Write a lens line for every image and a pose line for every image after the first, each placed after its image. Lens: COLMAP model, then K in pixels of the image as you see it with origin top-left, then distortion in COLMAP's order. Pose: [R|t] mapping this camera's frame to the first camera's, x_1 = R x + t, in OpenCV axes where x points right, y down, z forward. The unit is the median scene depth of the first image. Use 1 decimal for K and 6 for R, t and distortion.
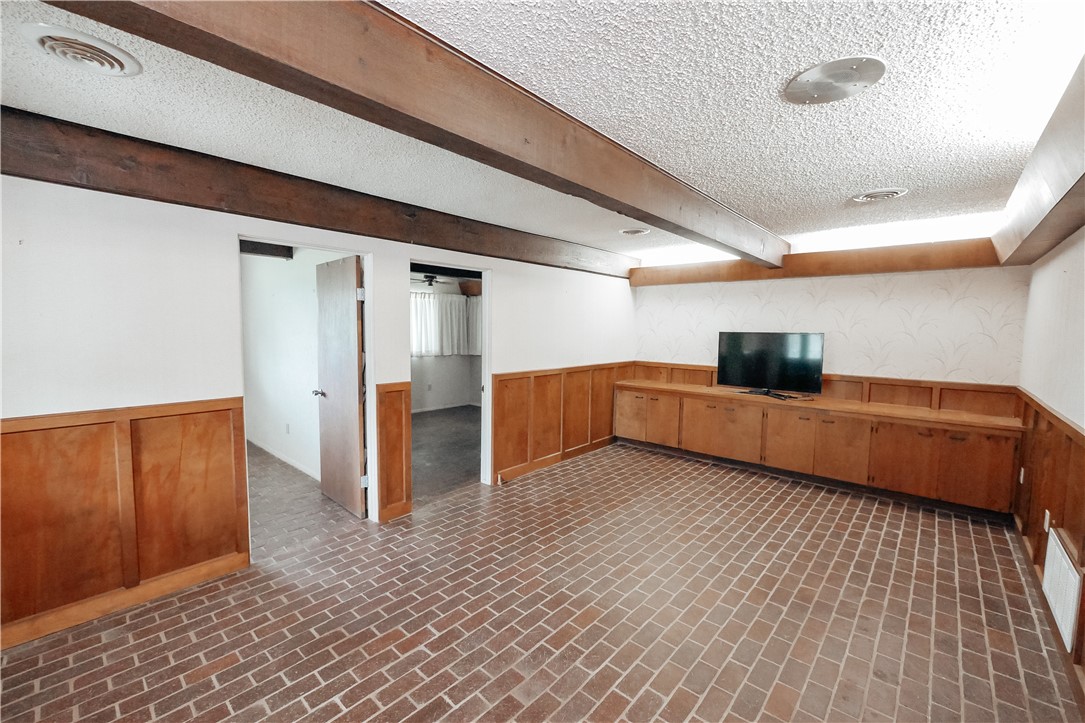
lens RADIAL K [[448.3, 0, 543.6], [0, 448.3, 363.5], [0, 0, 1]] dist [-0.016399, -0.000070]
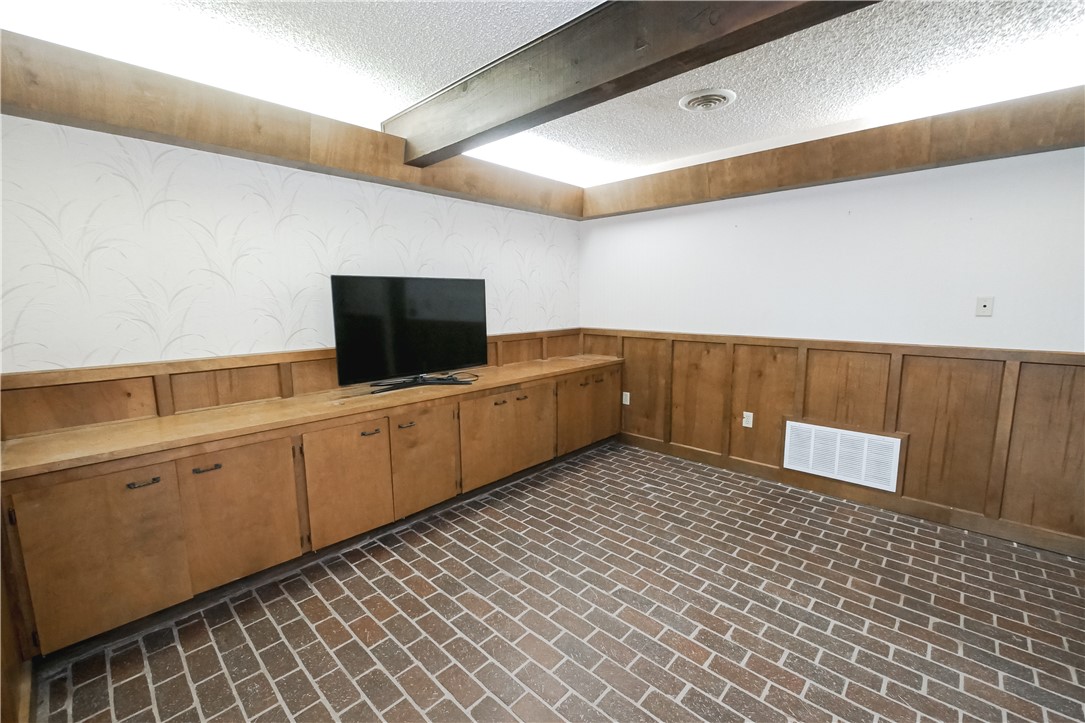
lens RADIAL K [[448.3, 0, 544.8], [0, 448.3, 363.5], [0, 0, 1]] dist [-0.016399, -0.000070]
pose [[0.018902, -0.151284, 0.988310, -0.094448], [0.087157, 0.984972, 0.149107, -0.034419], [-0.996015, 0.083320, 0.031804, 0.949689]]
